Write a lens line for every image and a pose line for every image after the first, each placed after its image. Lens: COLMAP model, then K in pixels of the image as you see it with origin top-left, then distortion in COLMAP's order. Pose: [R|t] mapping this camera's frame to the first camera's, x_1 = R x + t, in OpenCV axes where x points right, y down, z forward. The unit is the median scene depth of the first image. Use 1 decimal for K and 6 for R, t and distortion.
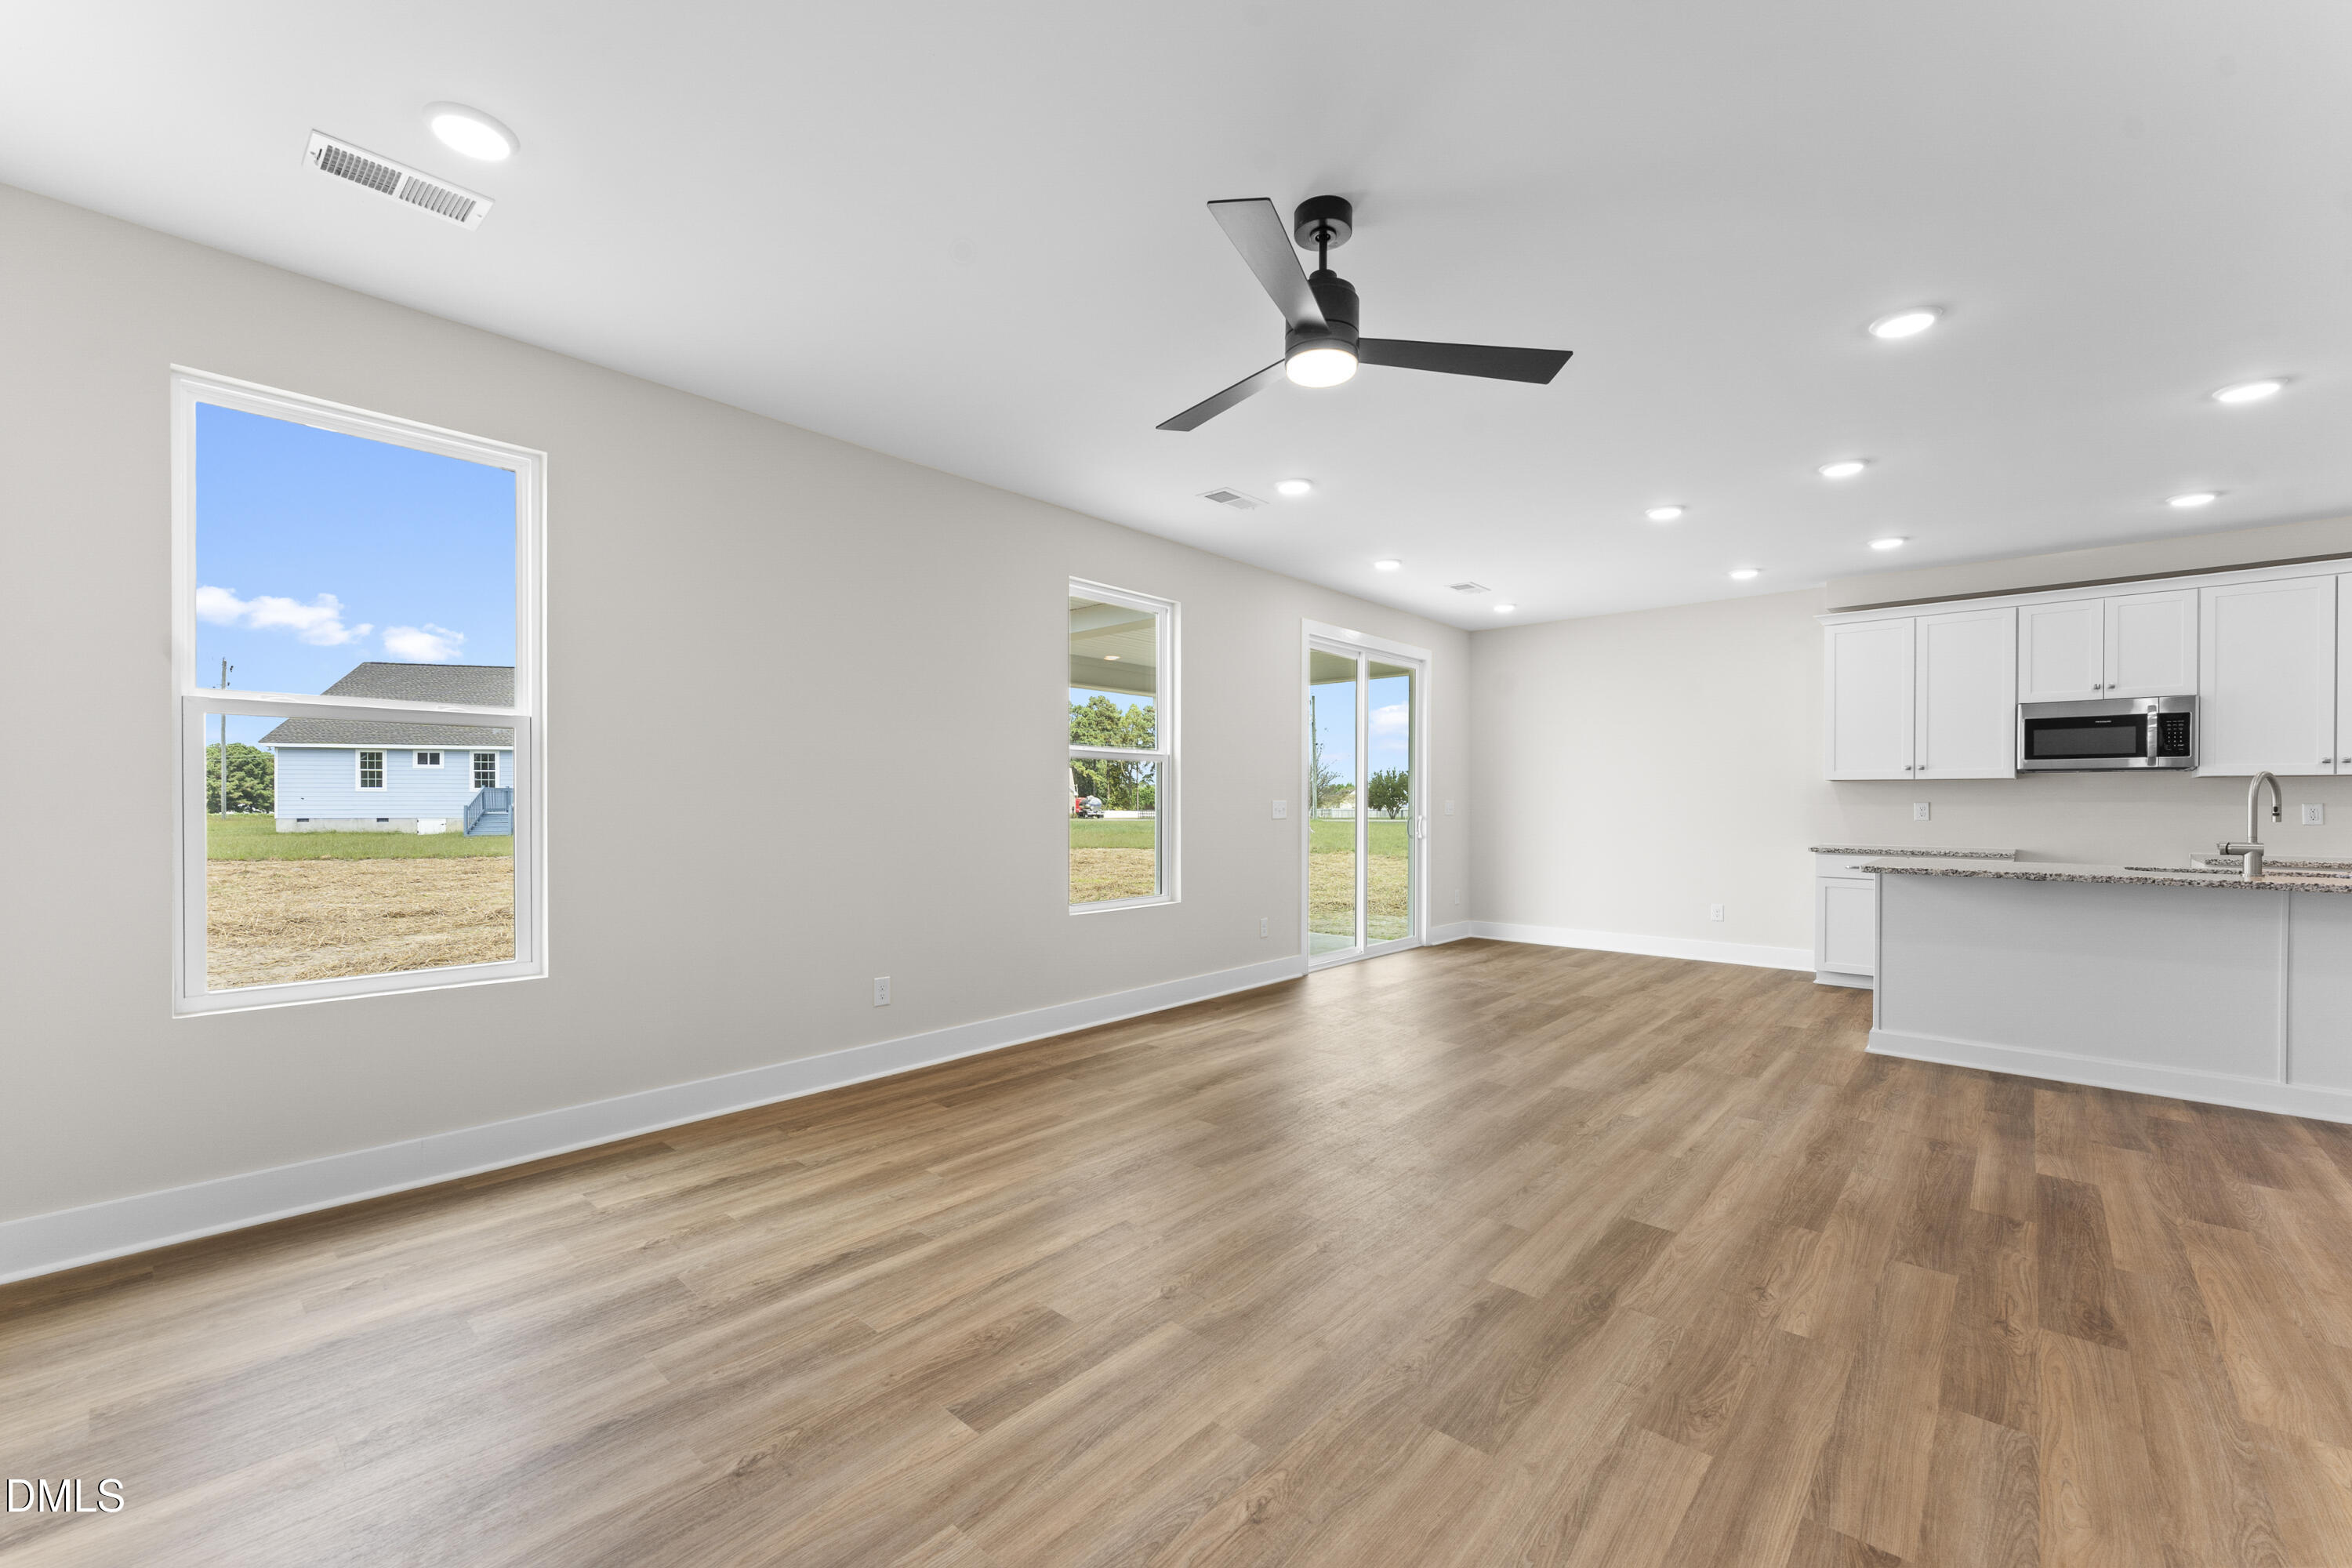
lens RADIAL K [[950.8, 0, 1166.3], [0, 950.8, 795.8], [0, 0, 1]] dist [-0.000120, -0.000907]
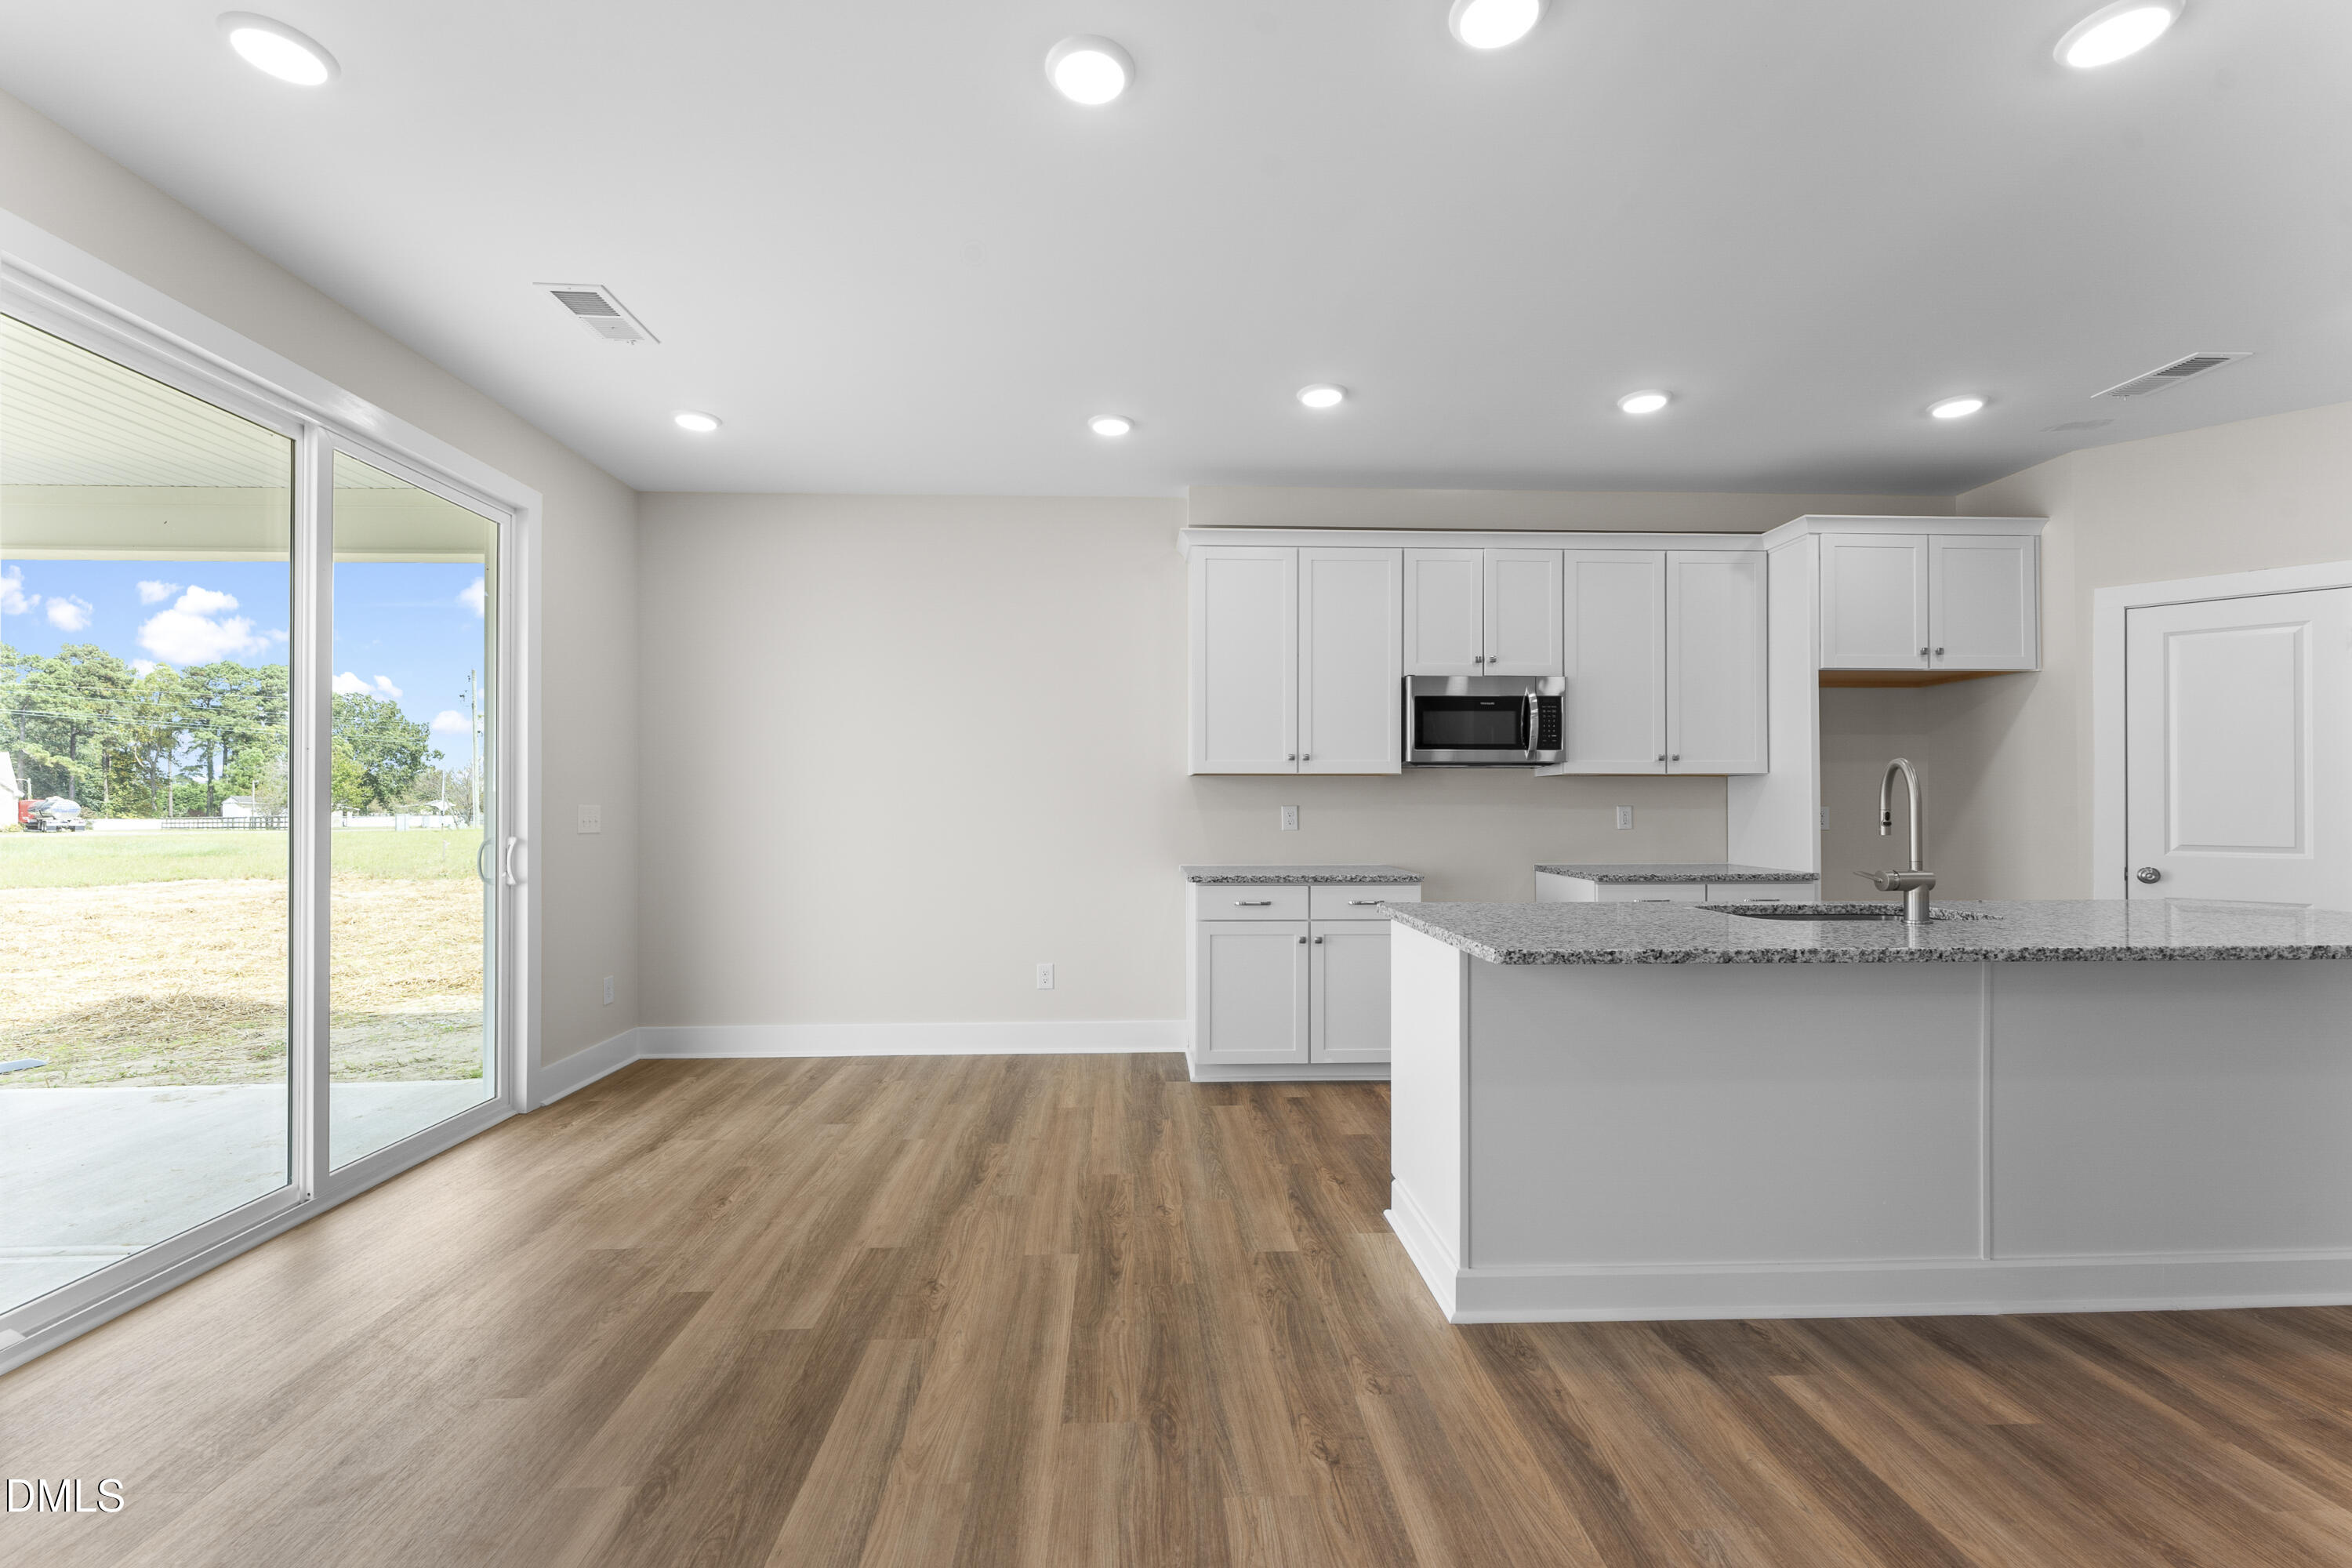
lens RADIAL K [[950.8, 0, 1167.0], [0, 950.8, 807.3], [0, 0, 1]] dist [-0.000120, -0.000907]
pose [[0.715200, -0.005474, 0.698898, 0.350487], [-0.001447, 0.999956, 0.009313, 0.002292], [-0.698918, -0.007672, 0.715161, 0.902493]]
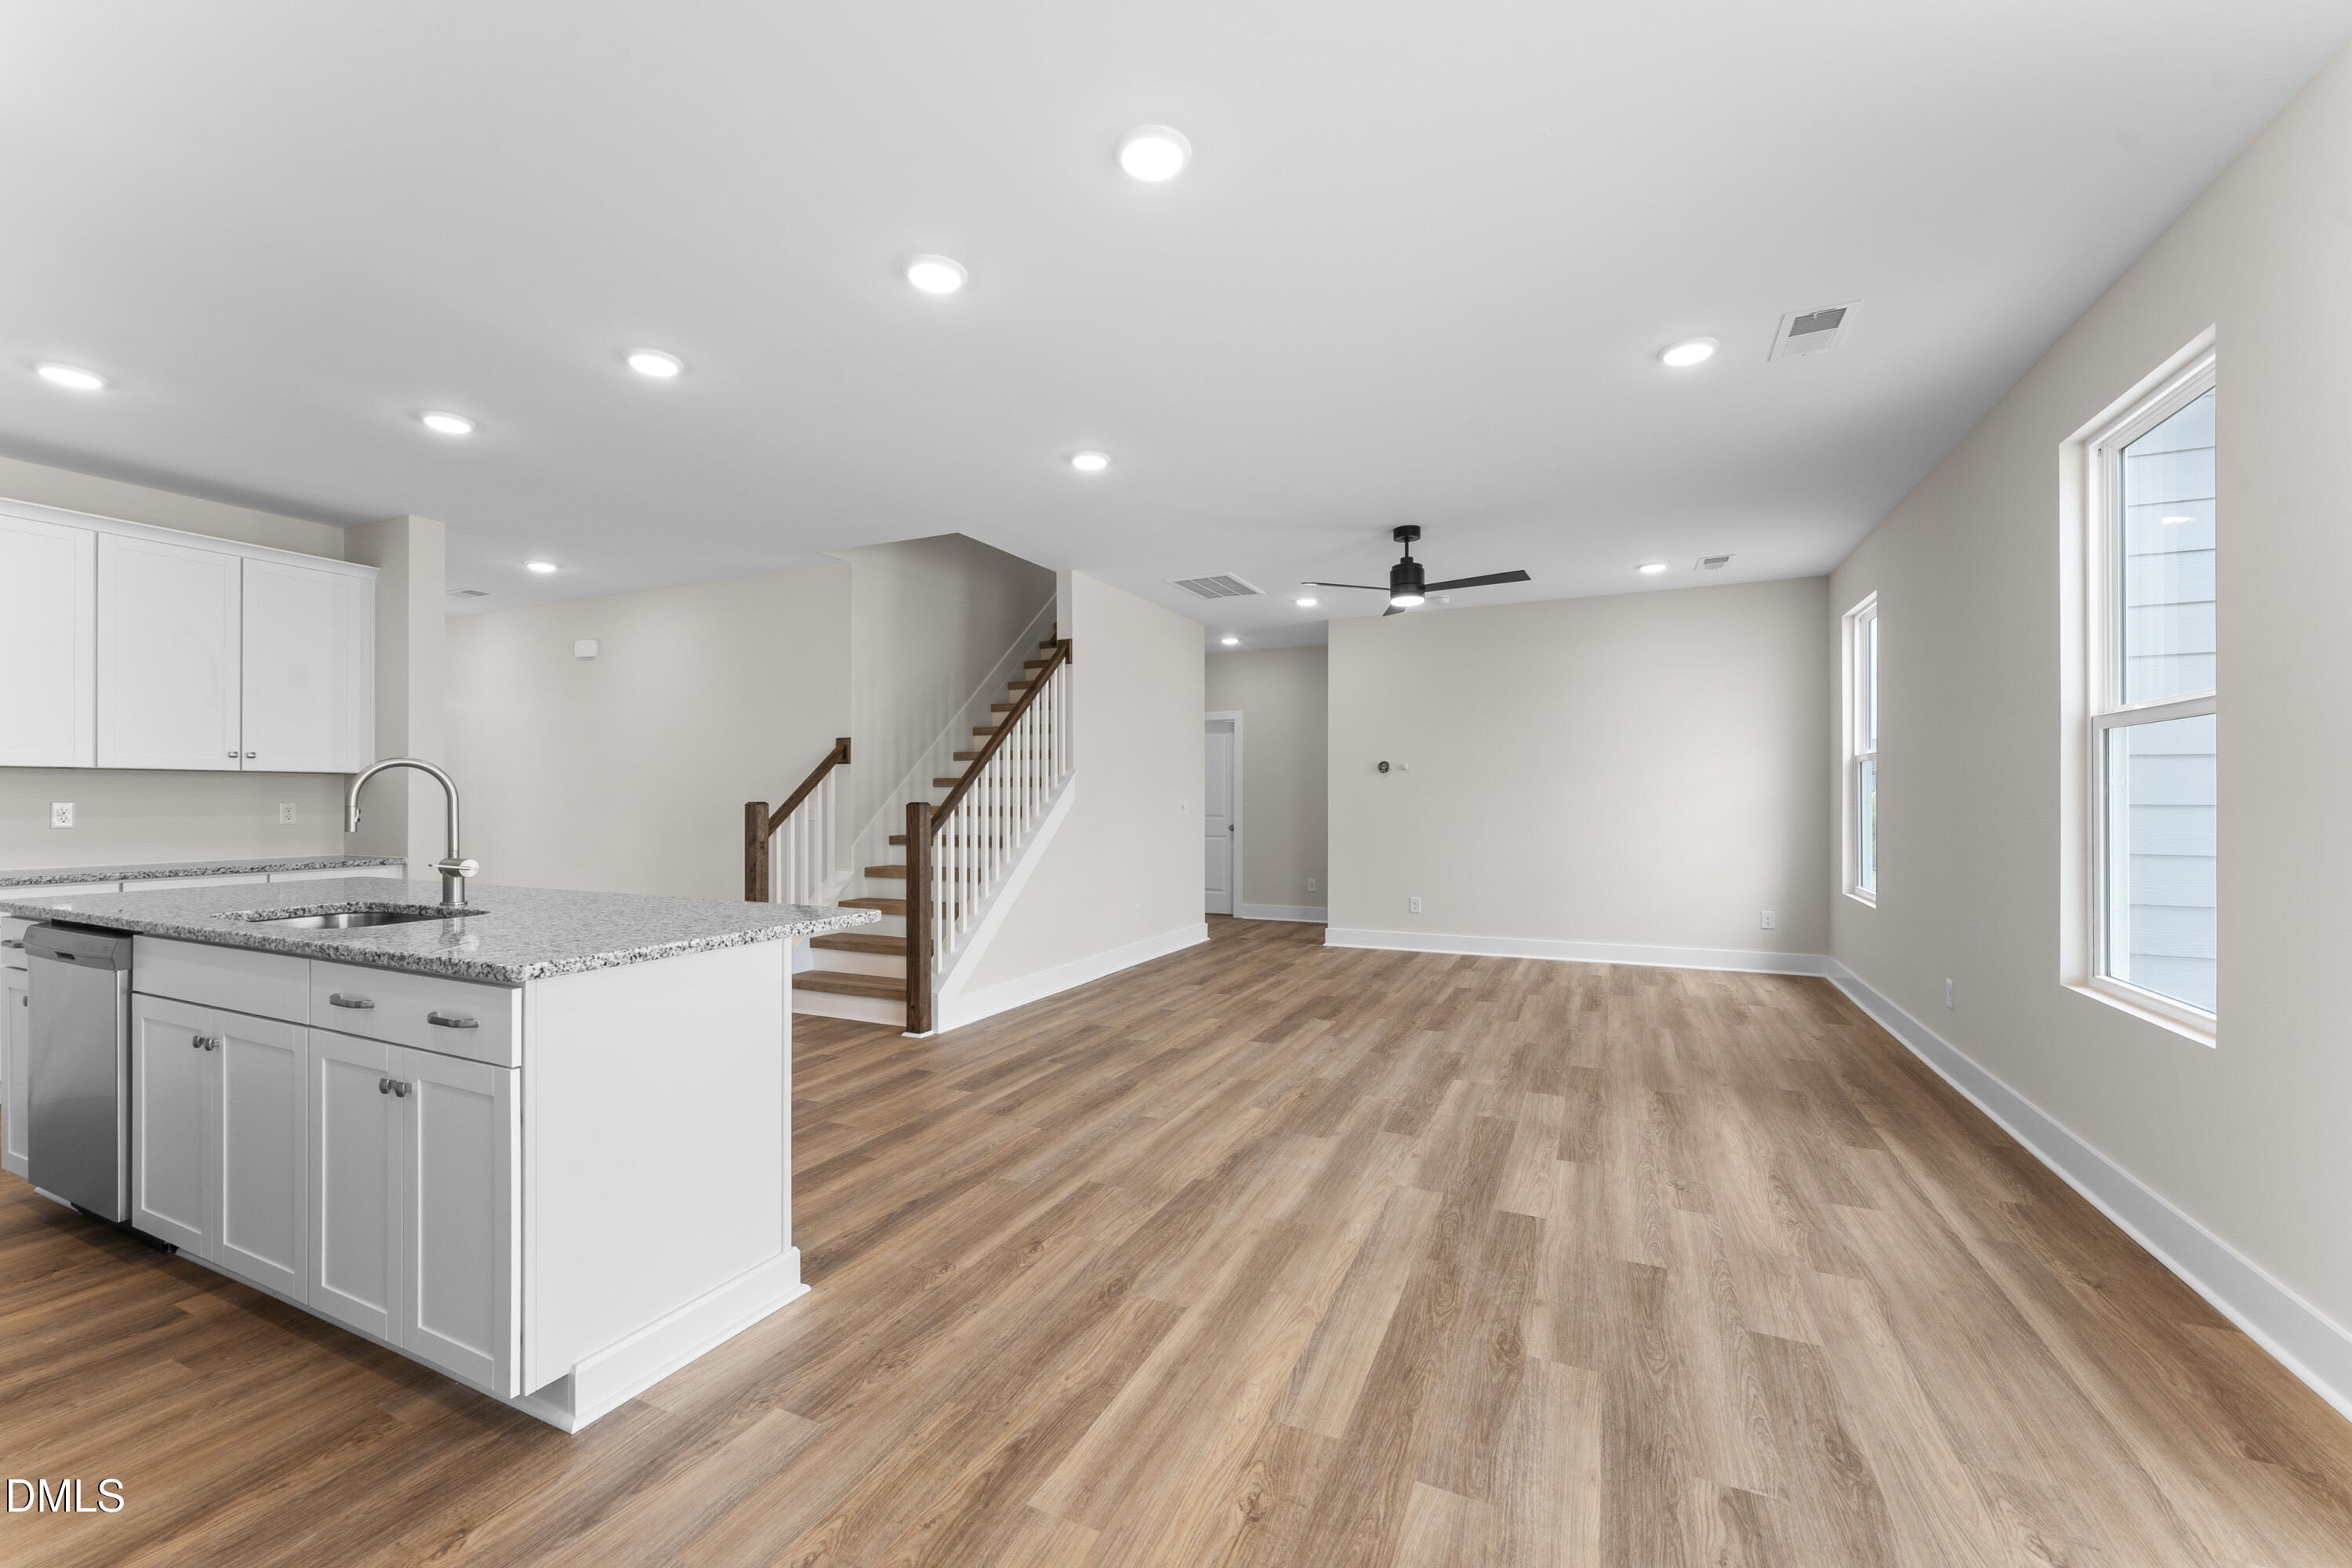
lens RADIAL K [[950.8, 0, 1162.1], [0, 950.8, 793.2], [0, 0, 1]] dist [-0.000120, -0.000907]
pose [[-0.957874, -0.003092, -0.287172, 0.836759], [0.000187, 0.999935, -0.011392, 0.007570], [0.287188, -0.010966, -0.957811, 1.851807]]
